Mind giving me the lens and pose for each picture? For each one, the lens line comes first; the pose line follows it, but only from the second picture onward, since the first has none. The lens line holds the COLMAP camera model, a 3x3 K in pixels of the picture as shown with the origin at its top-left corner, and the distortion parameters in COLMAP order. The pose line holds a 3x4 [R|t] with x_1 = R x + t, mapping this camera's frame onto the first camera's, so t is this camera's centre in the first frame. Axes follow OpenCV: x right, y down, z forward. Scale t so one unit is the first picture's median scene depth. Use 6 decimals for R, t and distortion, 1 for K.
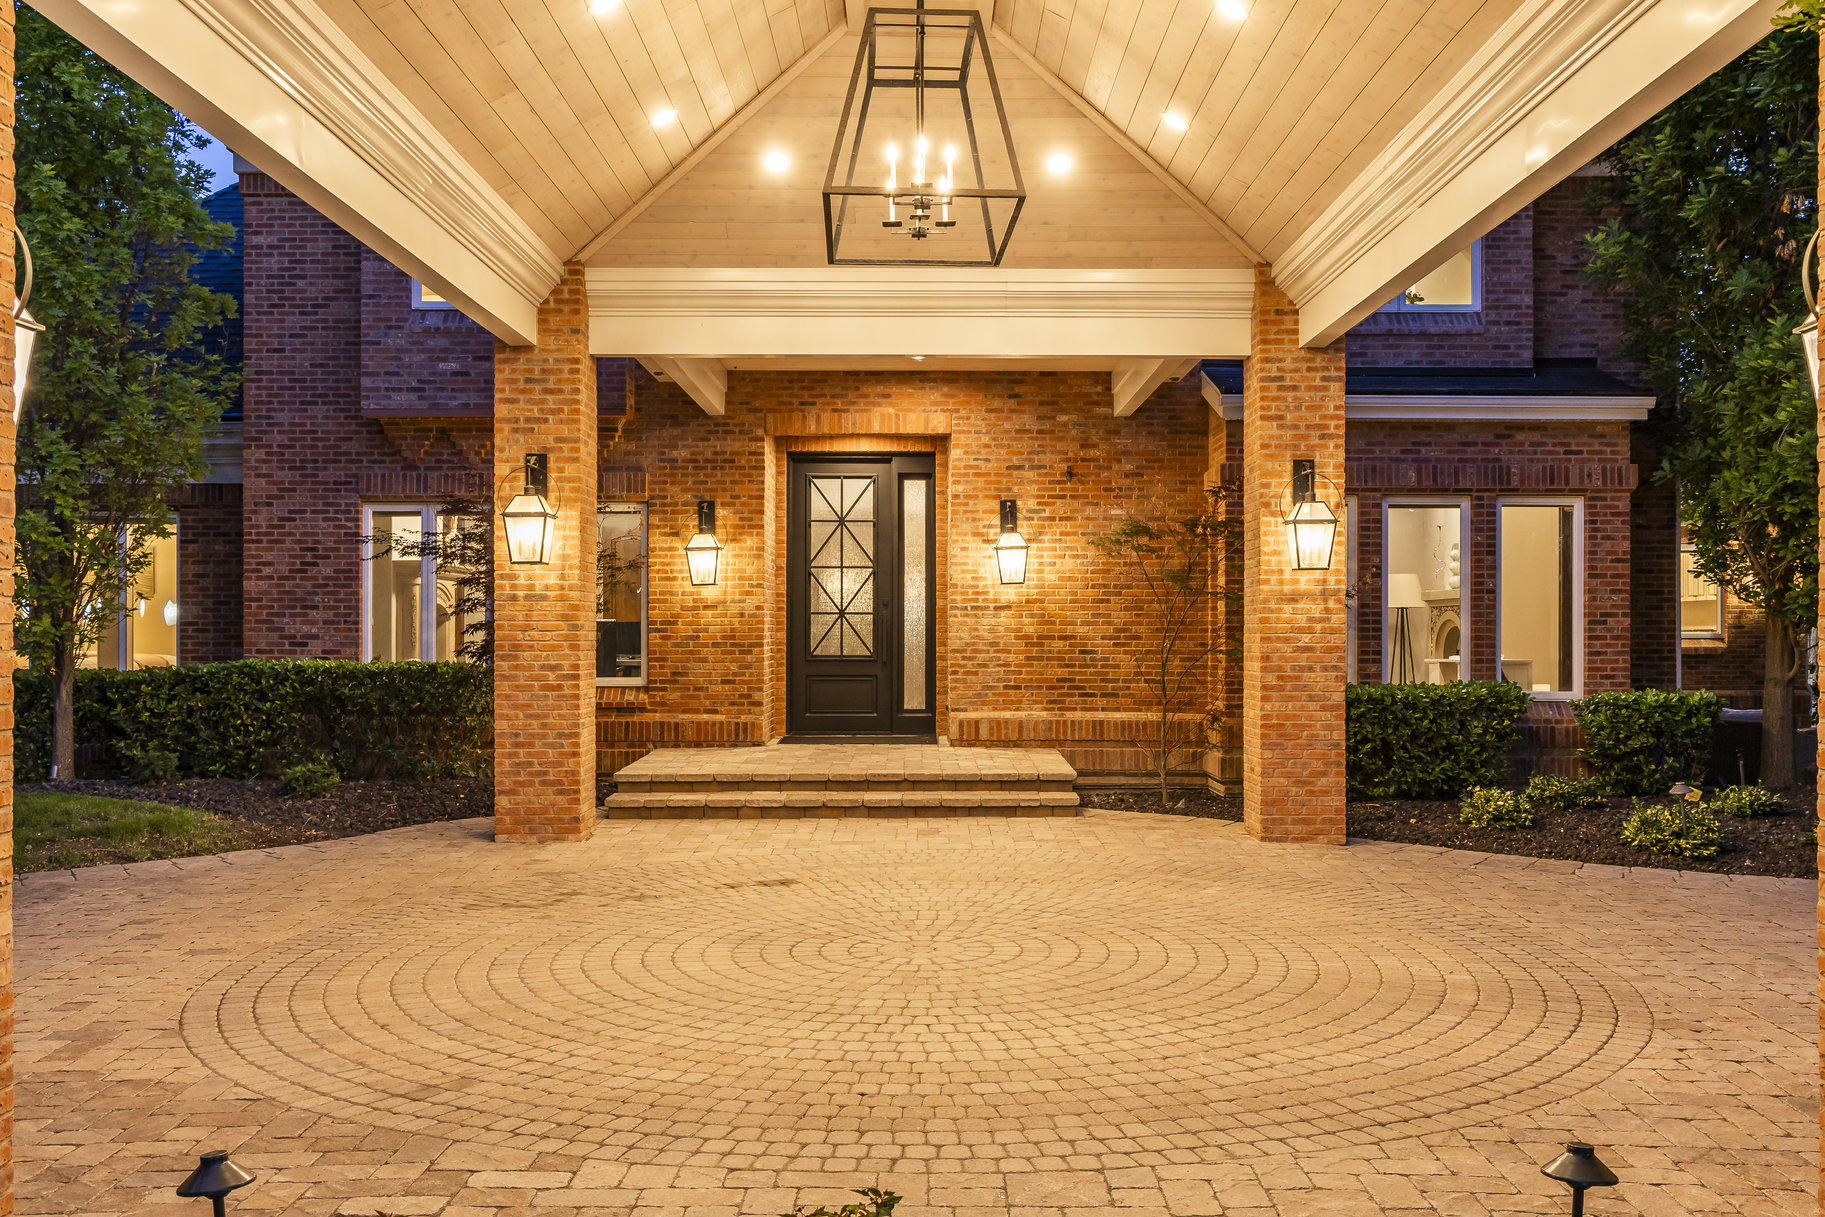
lens RADIAL K [[1654.6, 0, 975.9], [0, 1654.6, 546.0], [0, 0, 1]] dist [-0.006012, -0.001634]
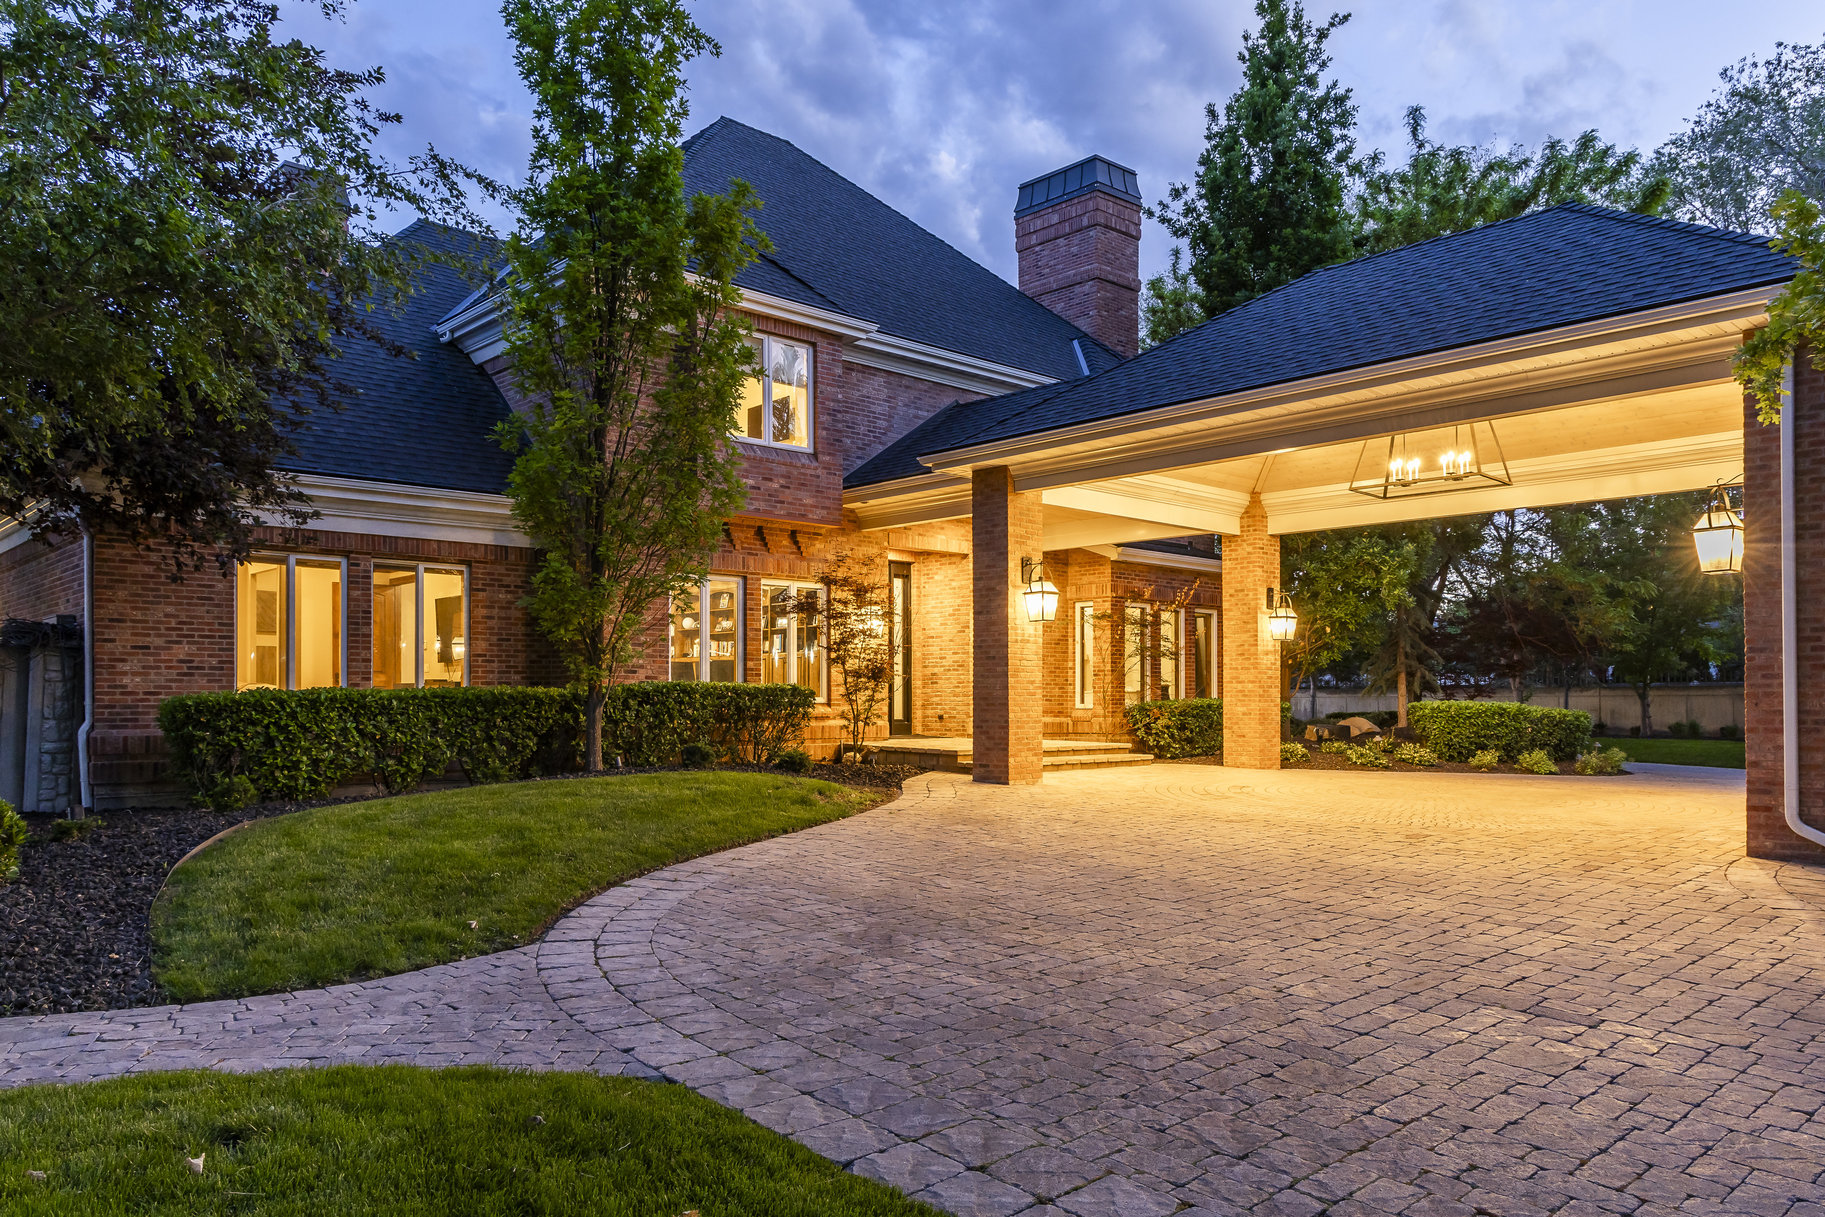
lens RADIAL K [[1227.5, 0, 909.1], [0, 1227.5, 601.4], [0, 0, 1]] dist [0.002599, 0.003066]
pose [[0.755651, 0.053804, 0.652761, -0.890816], [-0.035488, 0.998520, -0.041222, 0.035053], [-0.654012, 0.007984, 0.756442, 0.088403]]
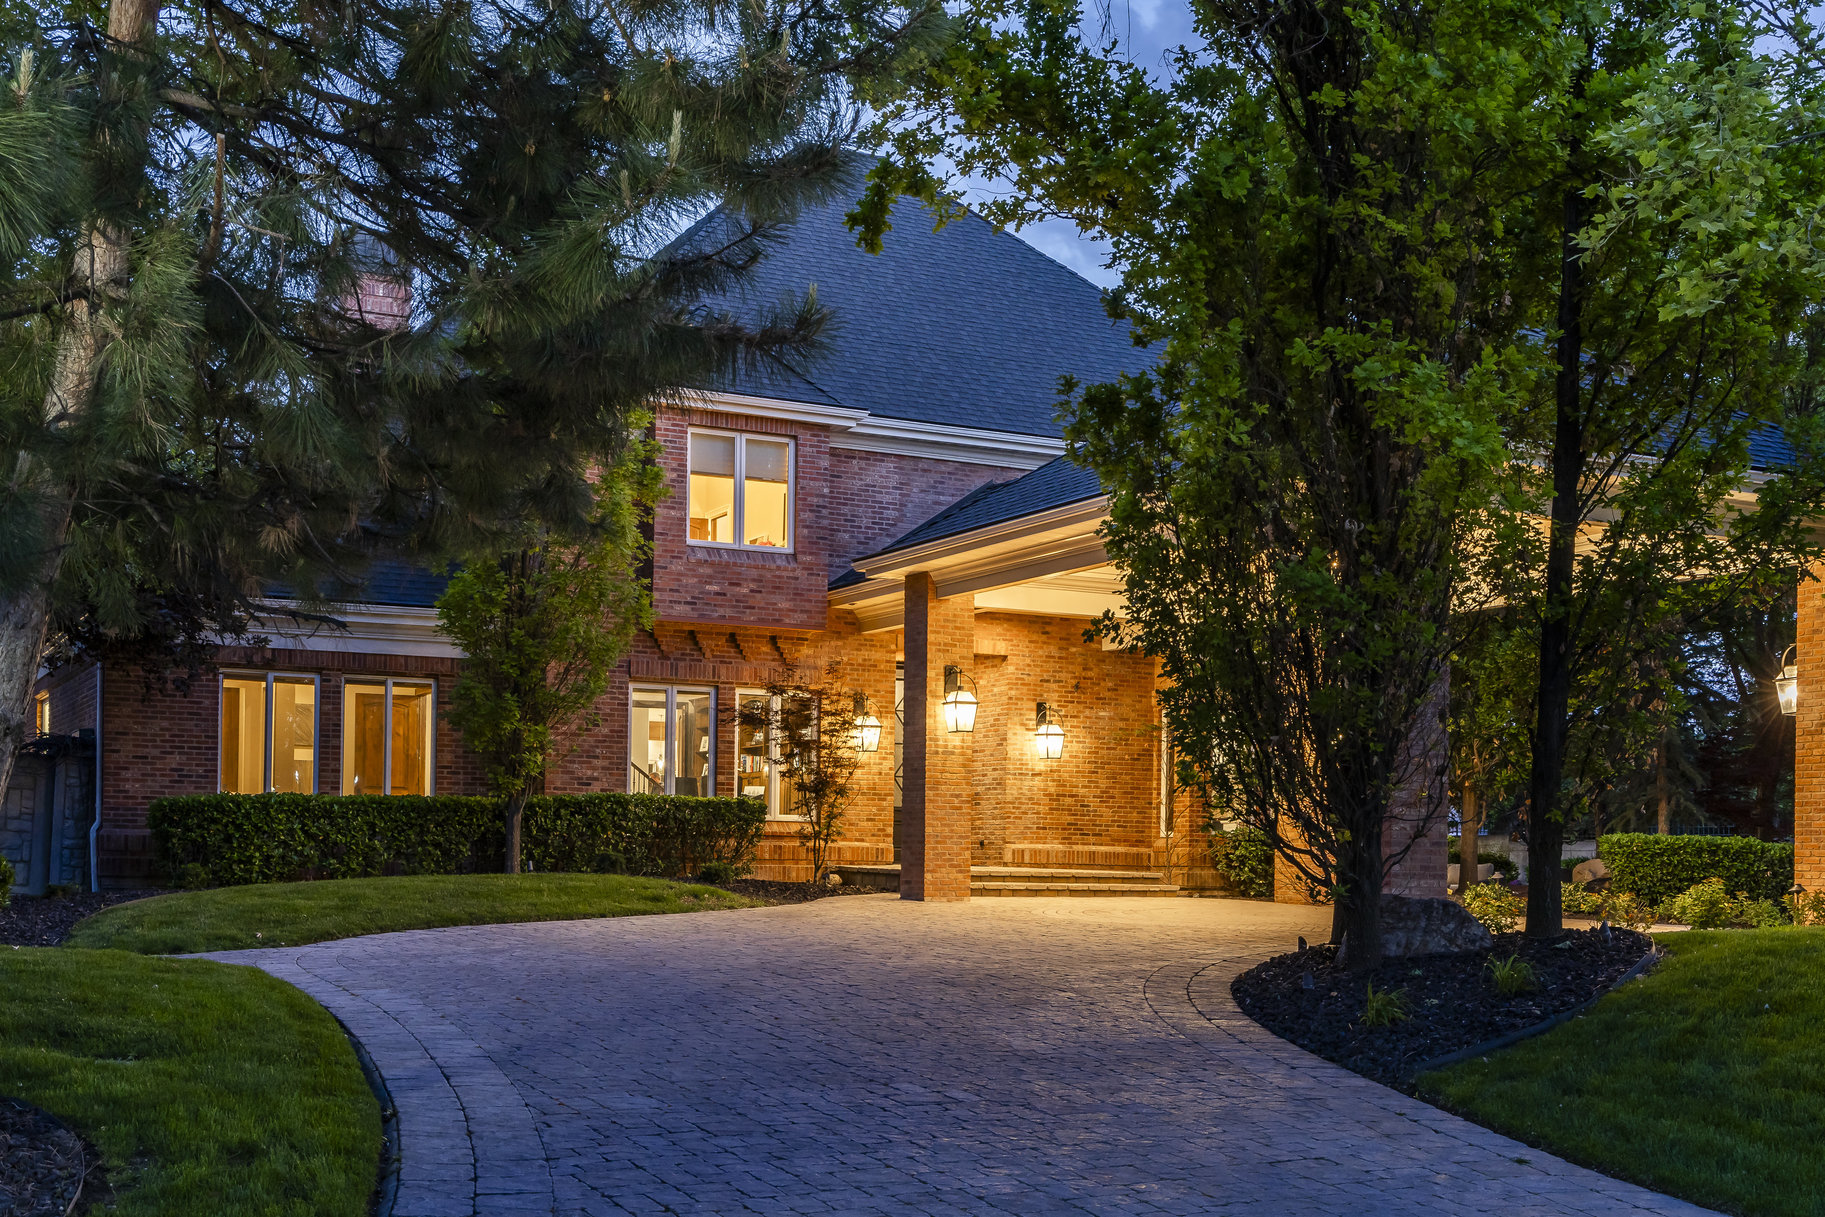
lens RADIAL K [[2018.1, 0, 913.0], [0, 2018.1, 616.9], [0, 0, 1]] dist [0.010580, 0.000000]
pose [[0.903319, 0.066554, 0.423775, -0.868216], [-0.038871, 0.996527, -0.073648, 0.034264], [-0.427204, 0.050055, 0.902768, -0.602853]]
